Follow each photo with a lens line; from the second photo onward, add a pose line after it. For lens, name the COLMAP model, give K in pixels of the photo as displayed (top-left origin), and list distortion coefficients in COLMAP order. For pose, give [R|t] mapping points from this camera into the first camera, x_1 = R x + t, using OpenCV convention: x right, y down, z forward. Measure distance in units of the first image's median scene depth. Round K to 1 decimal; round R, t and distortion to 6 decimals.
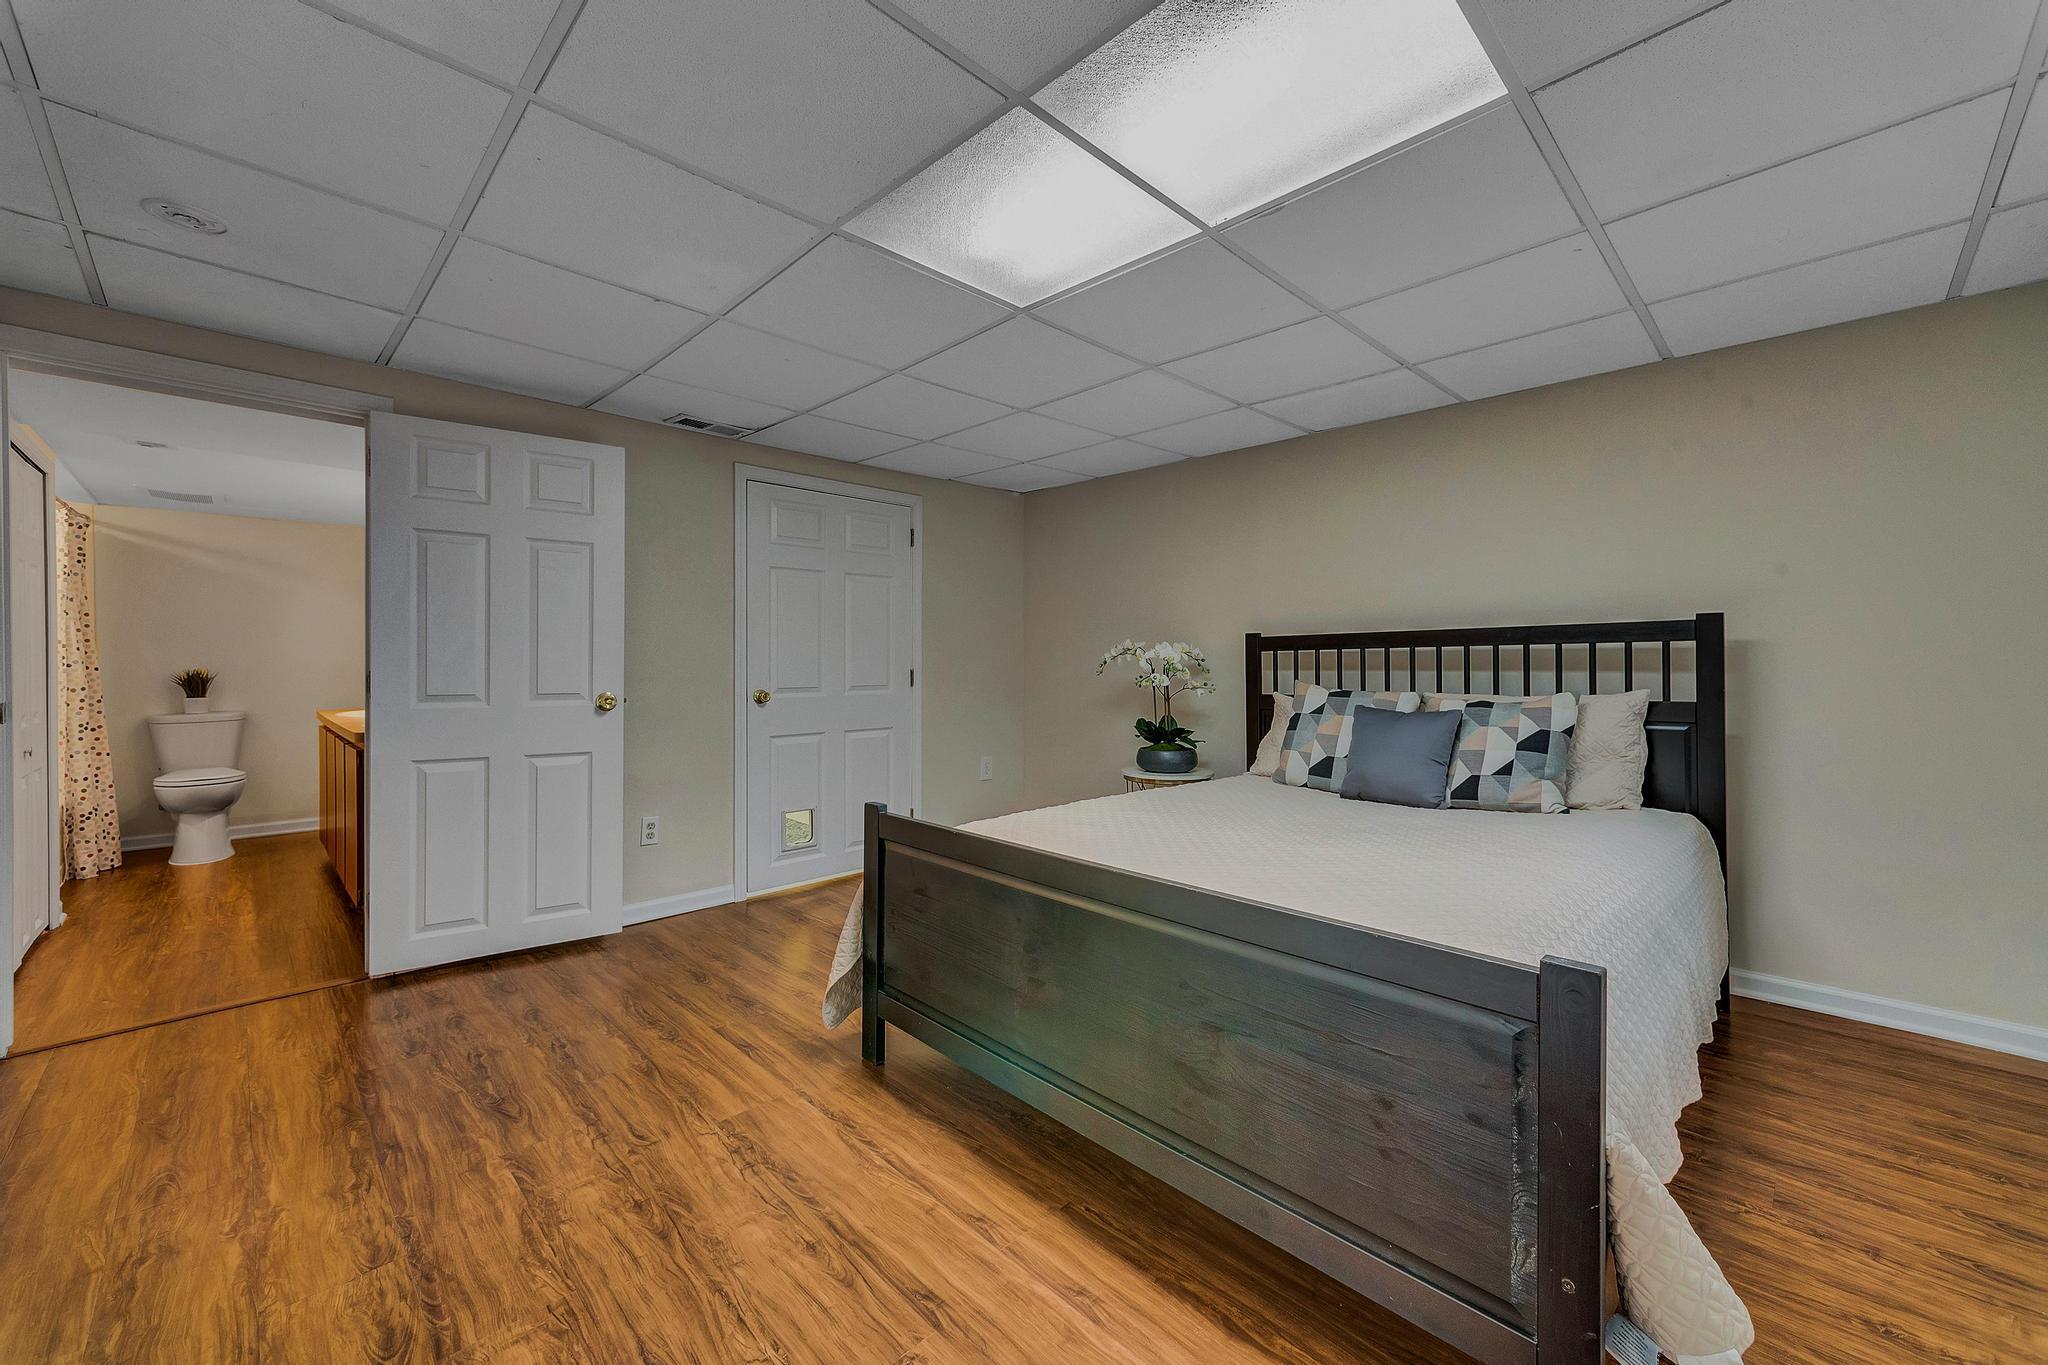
lens RADIAL K [[800.0, 0, 1019.3], [0, 800.0, 673.4], [0, 0, 1]] dist [0.000856, -0.000118]
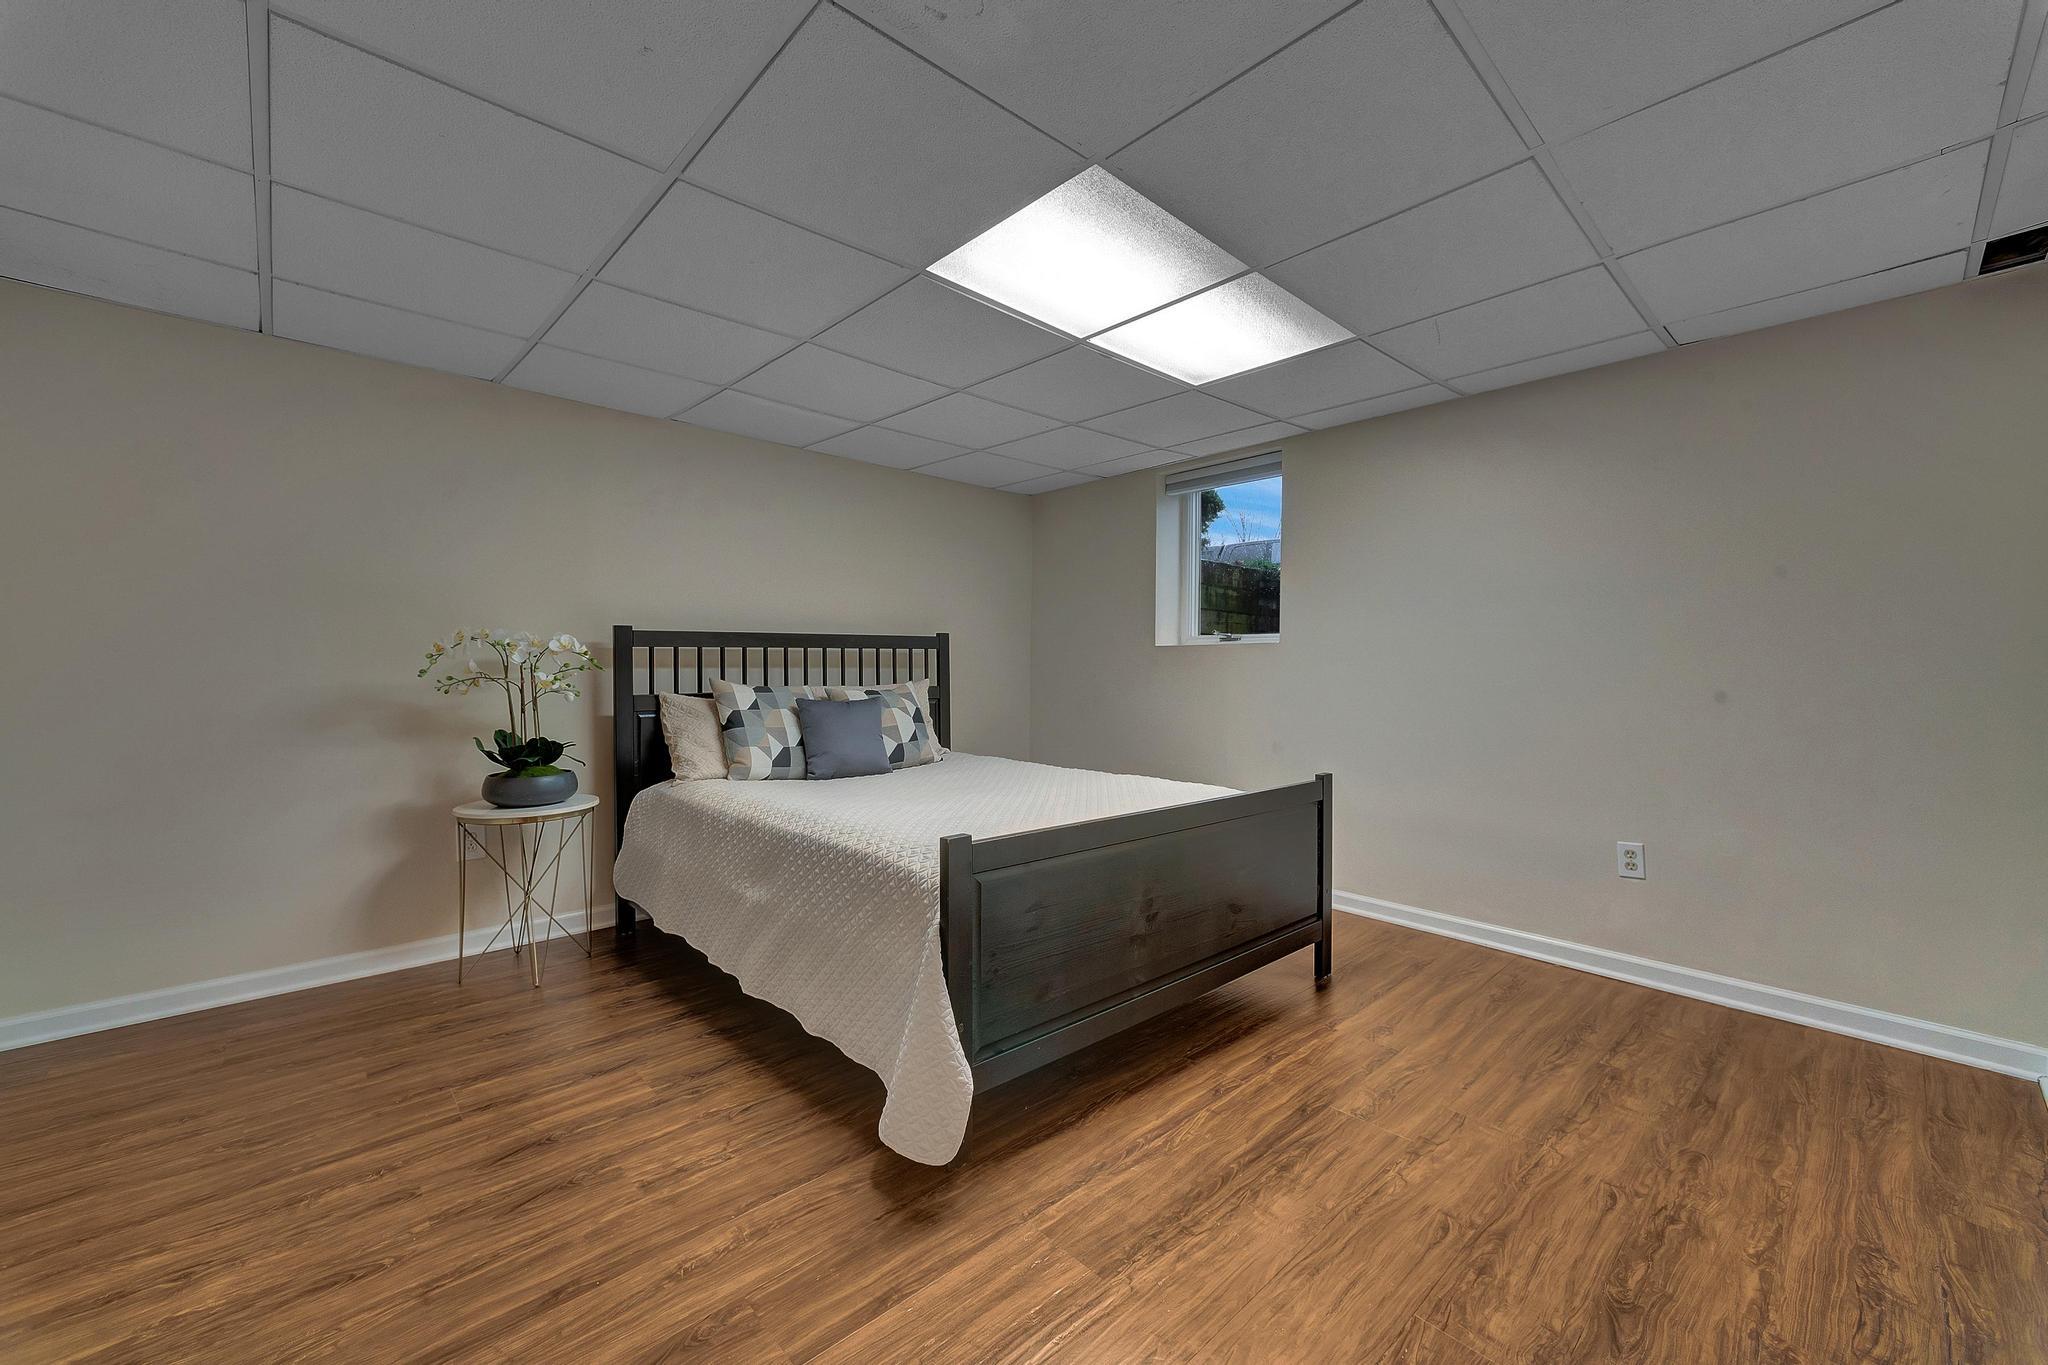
lens RADIAL K [[800.0, 0, 1019.3], [0, 800.0, 673.4], [0, 0, 1]] dist [0.000856, -0.000118]
pose [[0.030959, -0.007908, 0.999489, -0.891805], [0.005886, 0.999953, 0.007729, -0.003291], [-0.999503, 0.005644, 0.031004, 0.844167]]
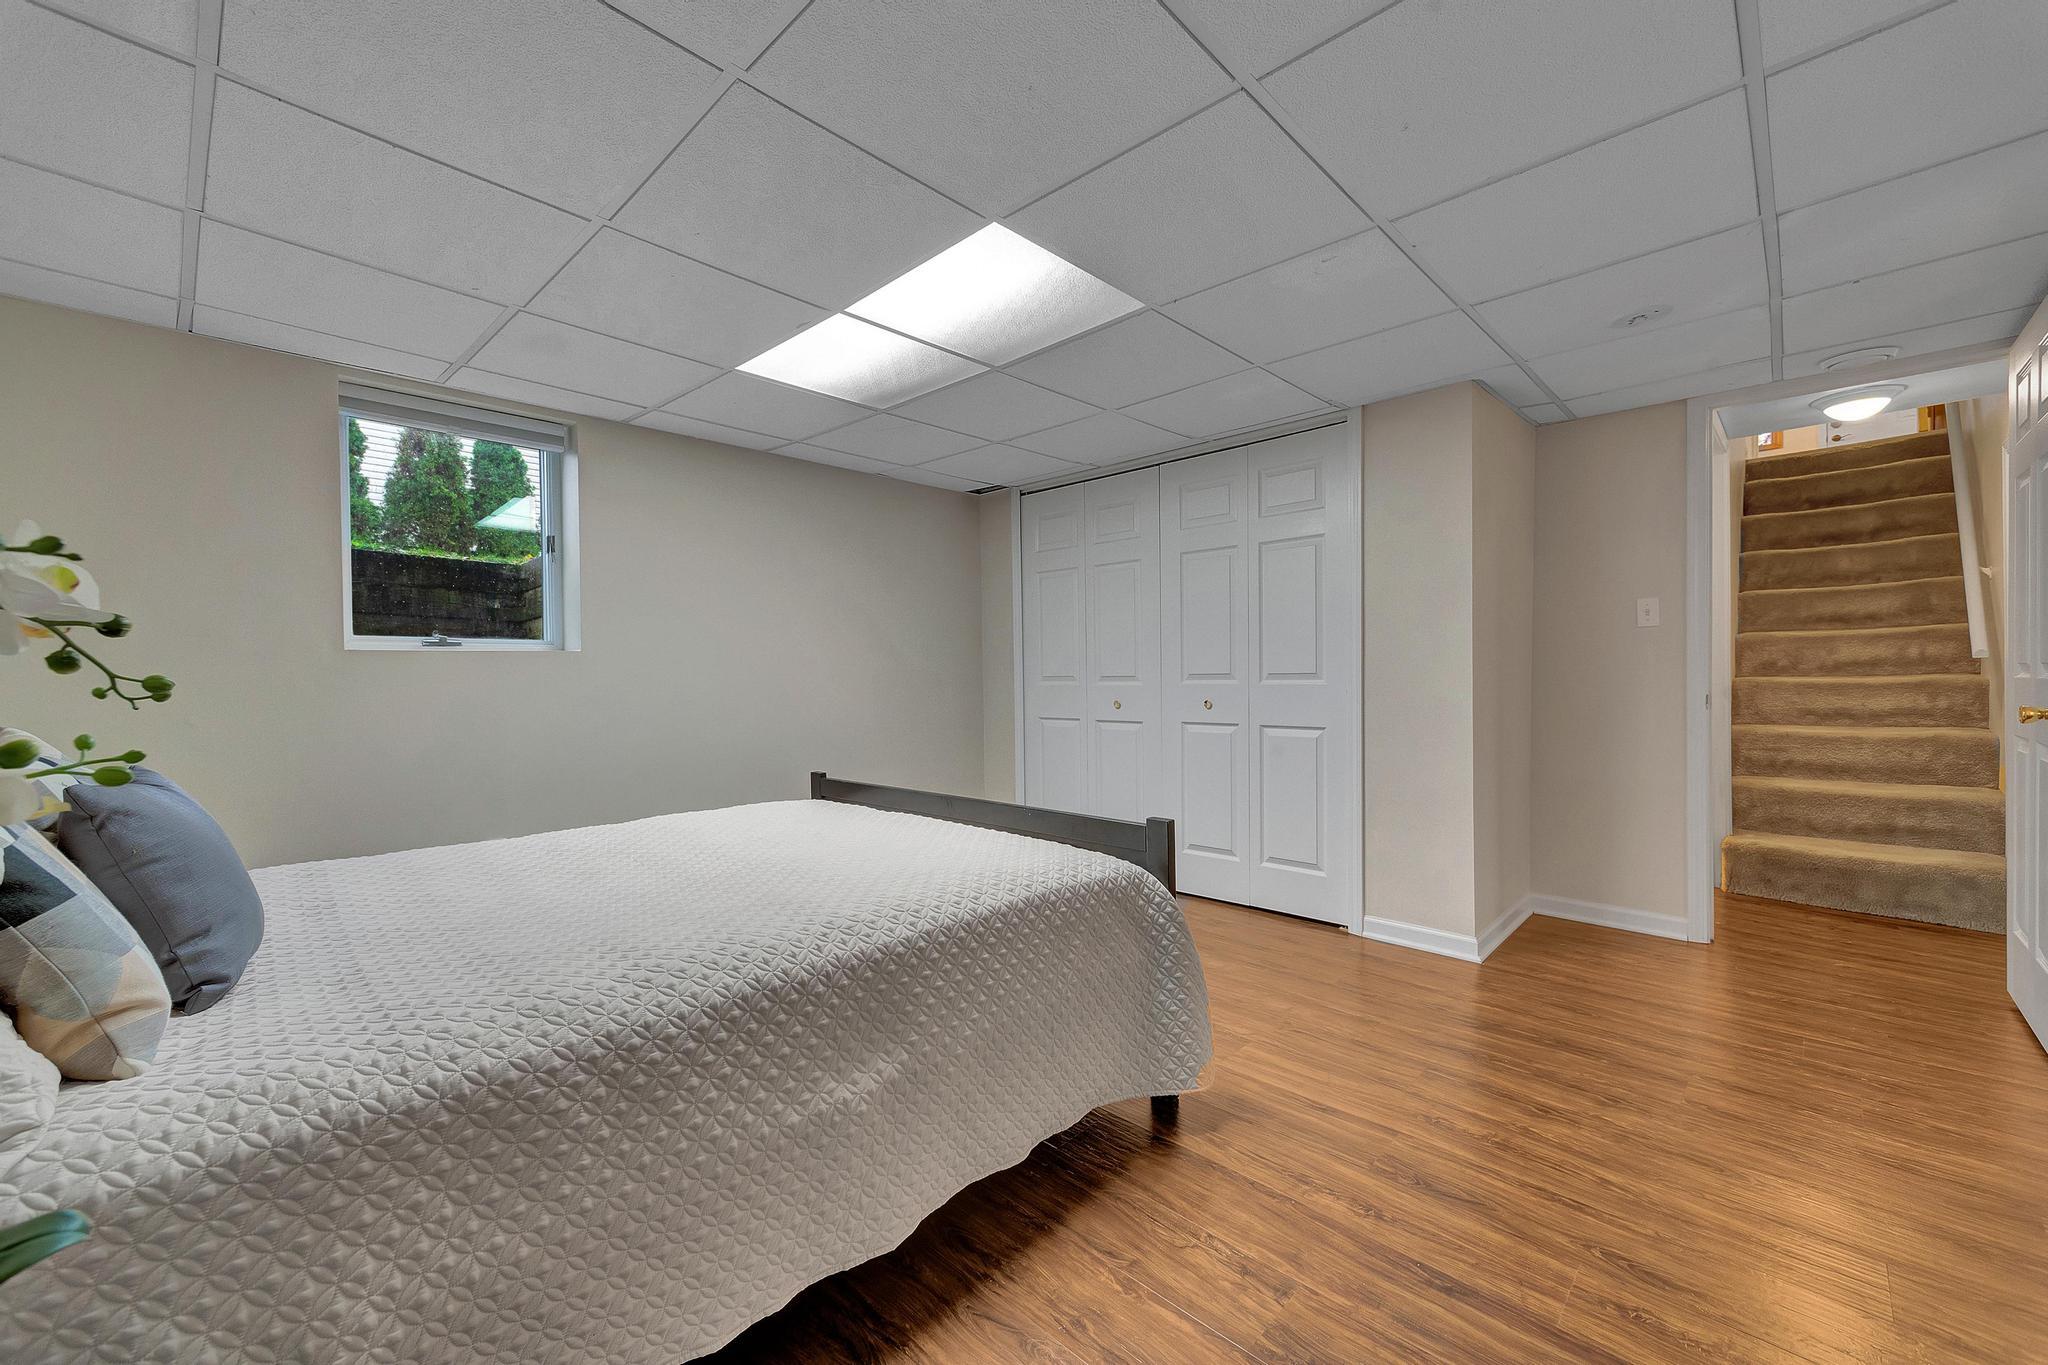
lens RADIAL K [[811.7, 0, 1024.0], [0, 811.7, 682.5], [0, 0, 1]] dist [0.001069, 0.000138]
pose [[-0.999512, 0.012655, -0.028552, -0.000220], [0.012213, 0.999804, 0.015582, -0.008652], [0.028743, 0.015226, -0.999471, 1.781787]]
